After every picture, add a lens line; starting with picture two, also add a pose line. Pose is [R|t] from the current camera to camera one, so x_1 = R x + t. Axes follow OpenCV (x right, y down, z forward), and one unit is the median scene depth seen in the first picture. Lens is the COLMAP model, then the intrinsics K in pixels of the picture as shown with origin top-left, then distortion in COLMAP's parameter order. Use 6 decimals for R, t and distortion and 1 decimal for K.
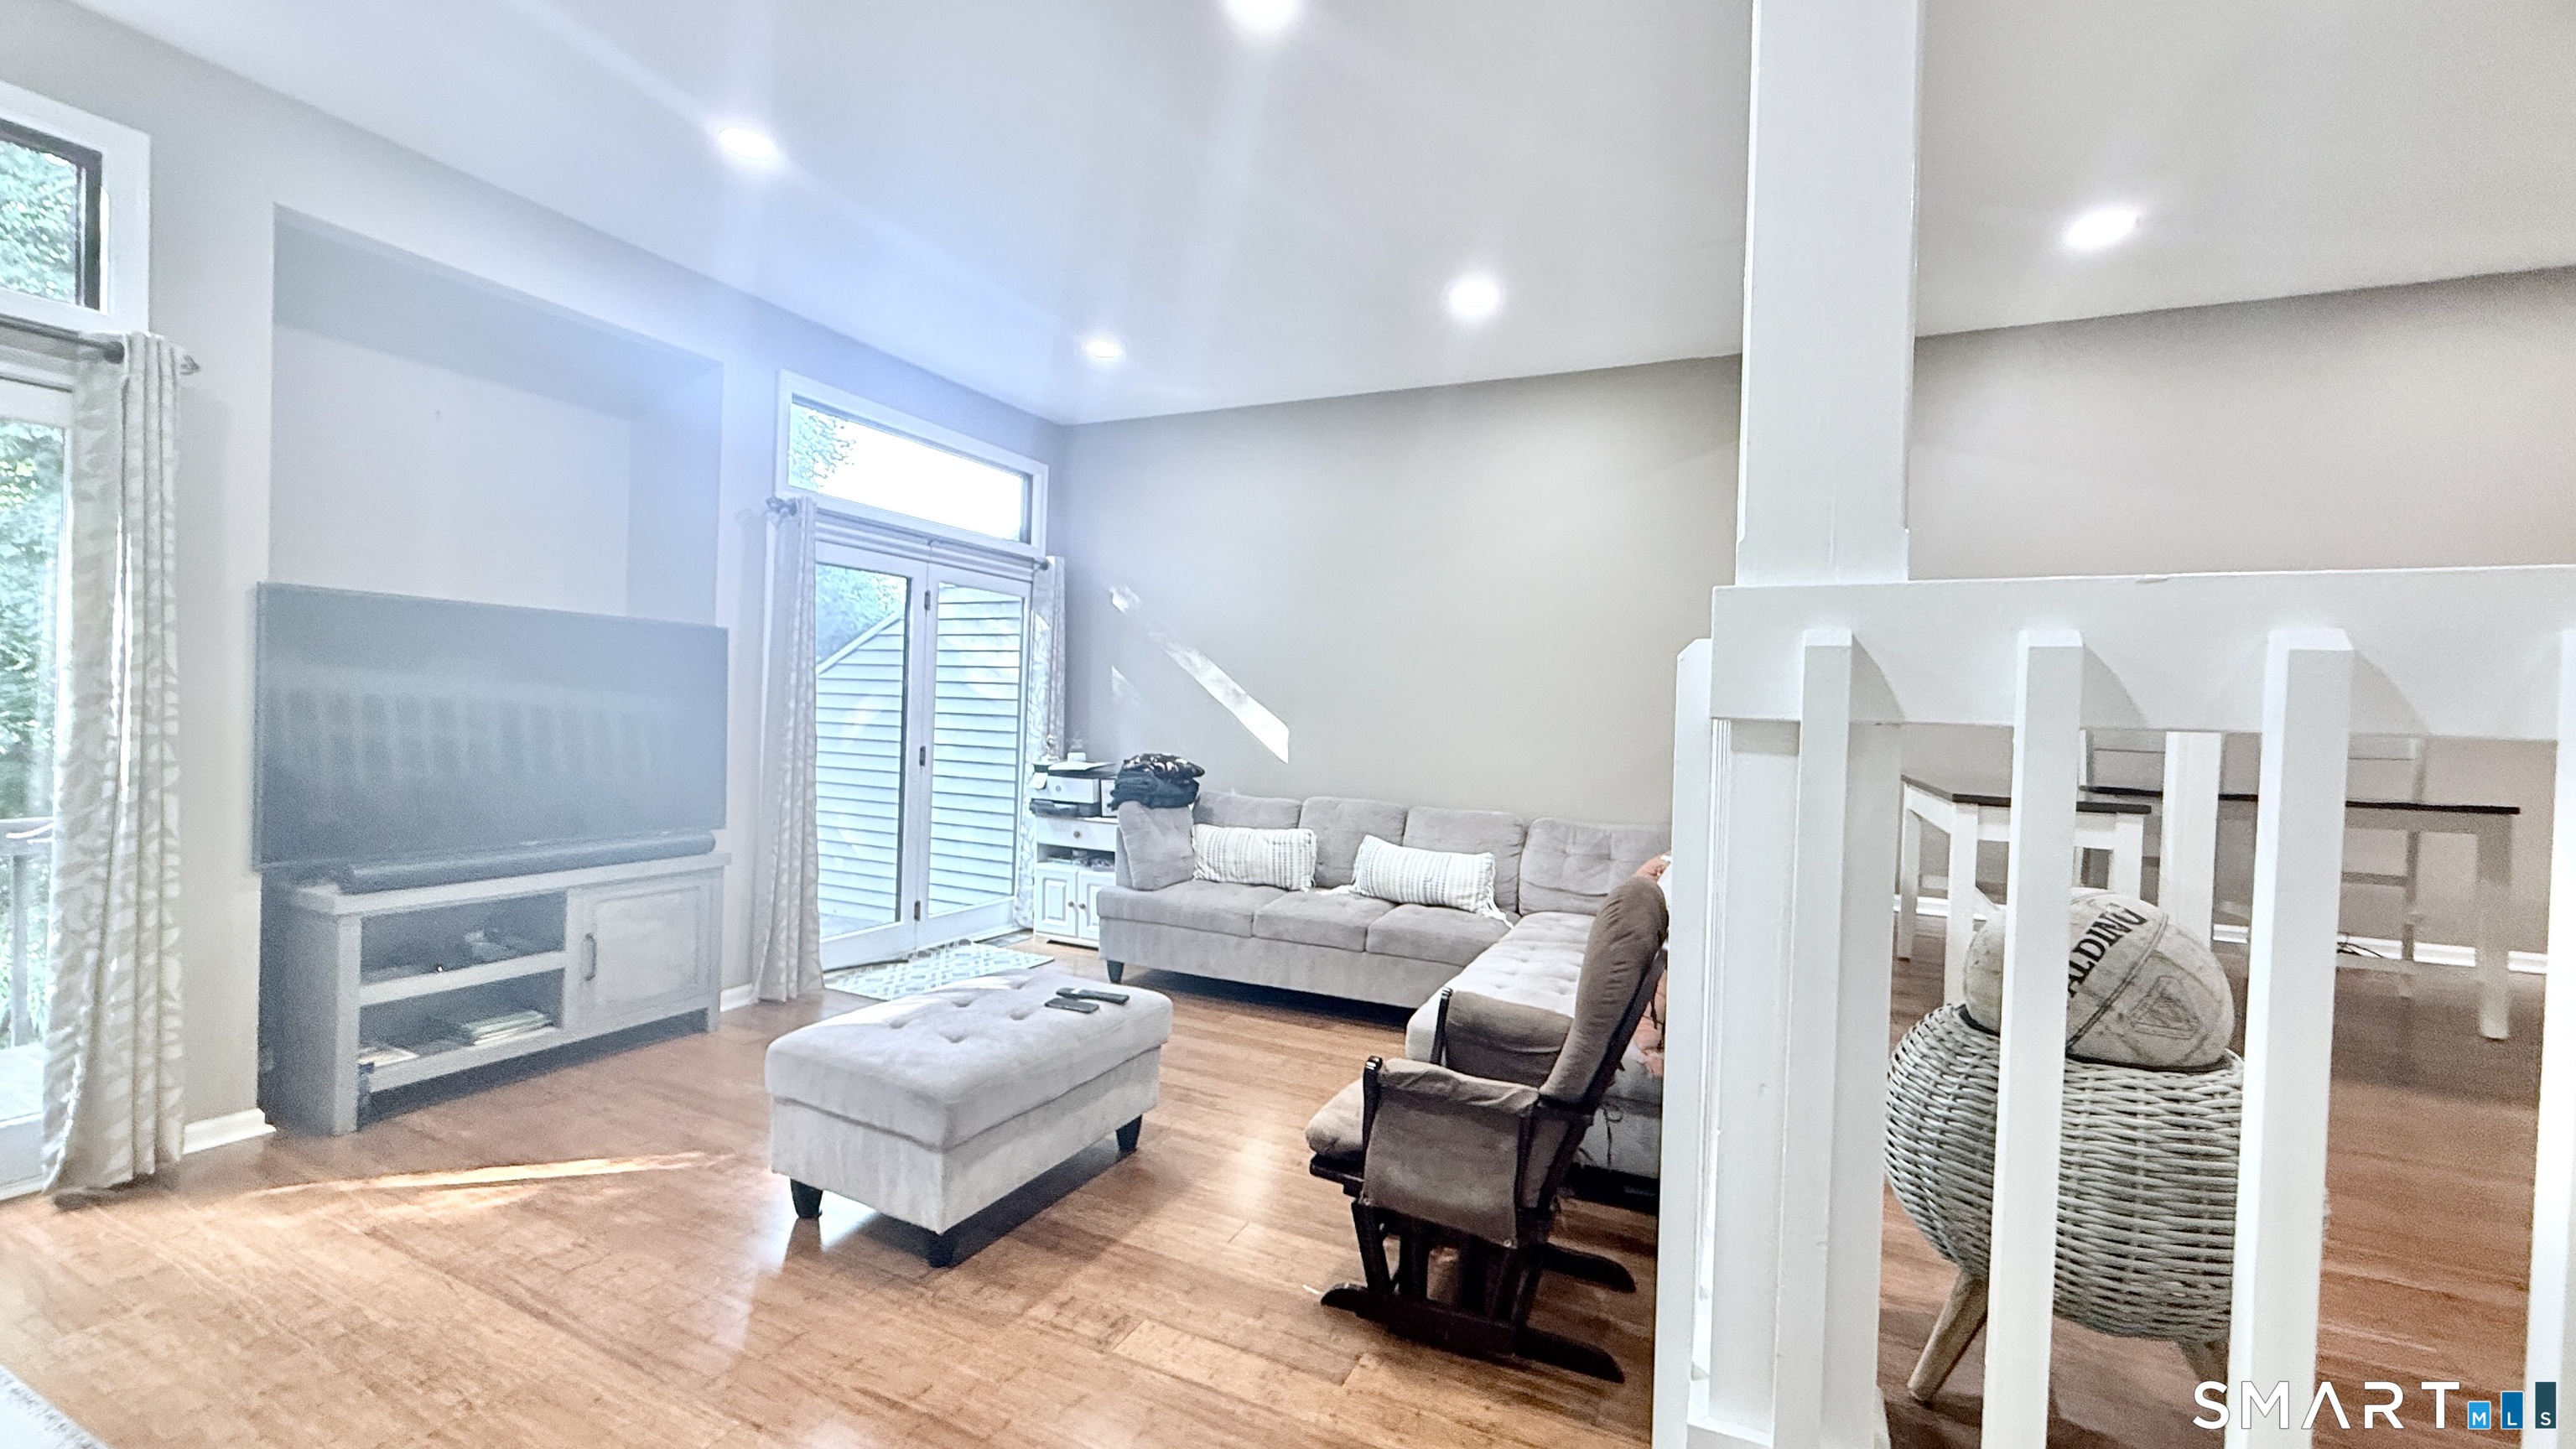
lens RADIAL K [[1030.9, 0, 1289.7], [0, 1030.9, 725.6], [0, 0, 1]] dist [0.004040, -0.000197]
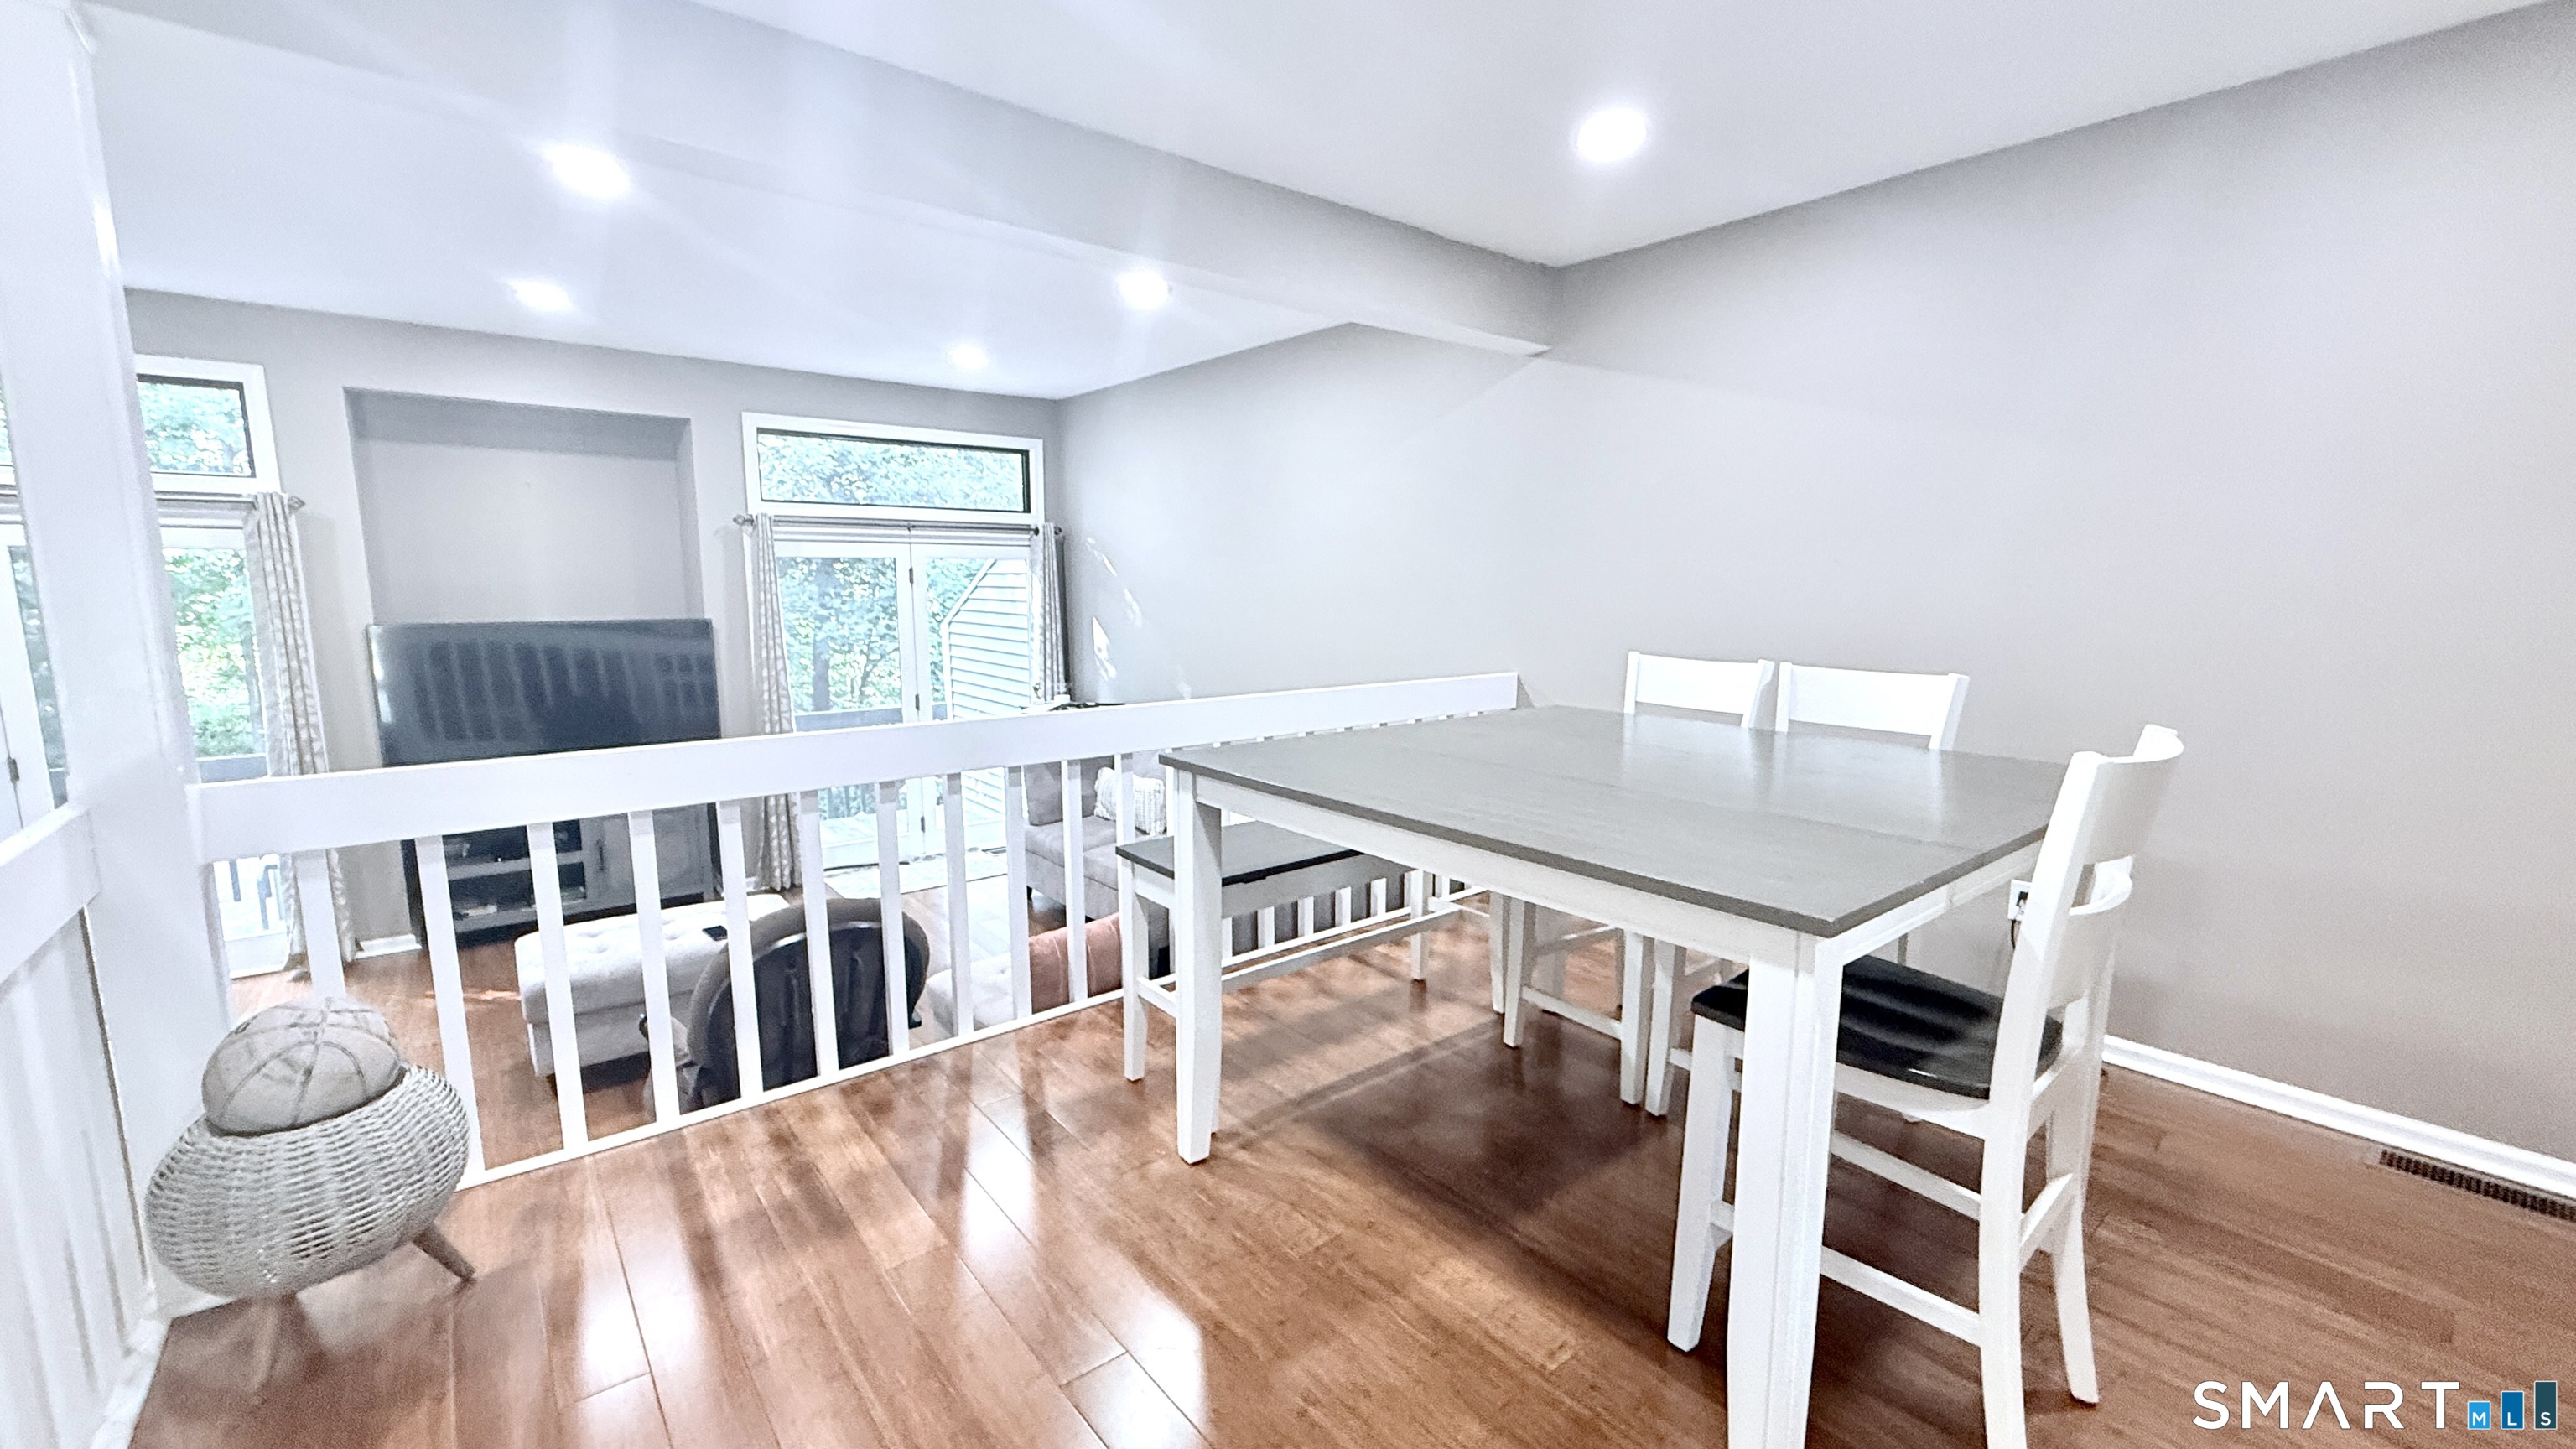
lens RADIAL K [[1030.9, 0, 1274.3], [0, 1030.9, 730.9], [0, 0, 1]] dist [0.004040, -0.000197]
pose [[0.895618, 0.038741, -0.443134, 0.684739], [0.021516, 0.991261, 0.130146, -0.103474], [0.444304, -0.126096, 0.886958, 0.106898]]
